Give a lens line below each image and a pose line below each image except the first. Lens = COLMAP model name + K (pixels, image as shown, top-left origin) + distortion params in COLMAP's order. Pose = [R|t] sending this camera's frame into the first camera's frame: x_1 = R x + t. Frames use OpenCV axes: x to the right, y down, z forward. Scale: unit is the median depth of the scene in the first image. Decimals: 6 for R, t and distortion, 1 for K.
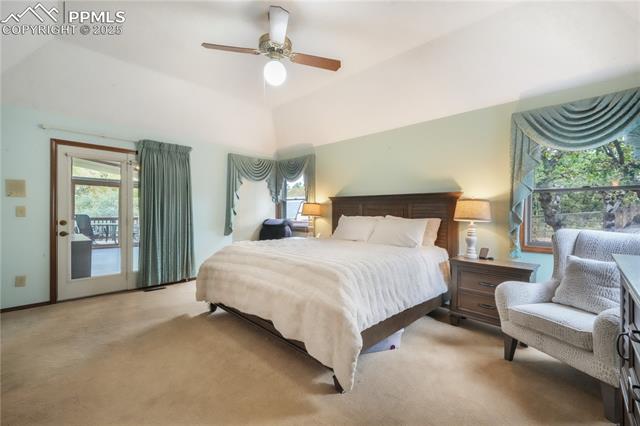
lens RADIAL K [[270.8, 0, 320.0], [0, 270.8, 213.0], [0, 0, 1]] dist [-0.000887, -0.000180]
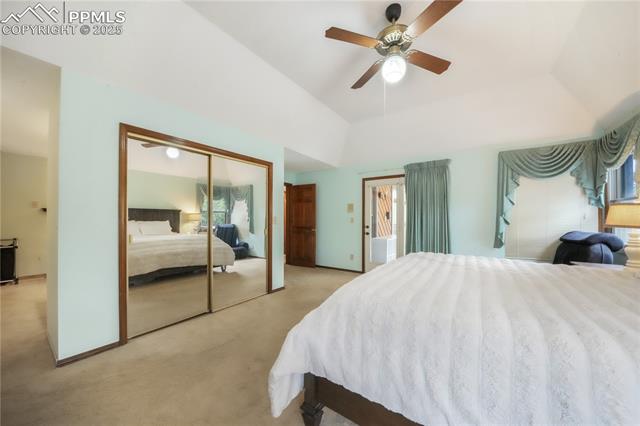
lens RADIAL K [[236.4, 0, 320.0], [0, 236.4, 213.0], [0, 0, 1]] dist [-0.000091, -0.000001]
pose [[0.149875, -0.028777, -0.988286, 0.311882], [-0.006323, 0.999528, -0.030064, -0.002487], [0.988685, 0.010755, 0.149622, 0.334794]]
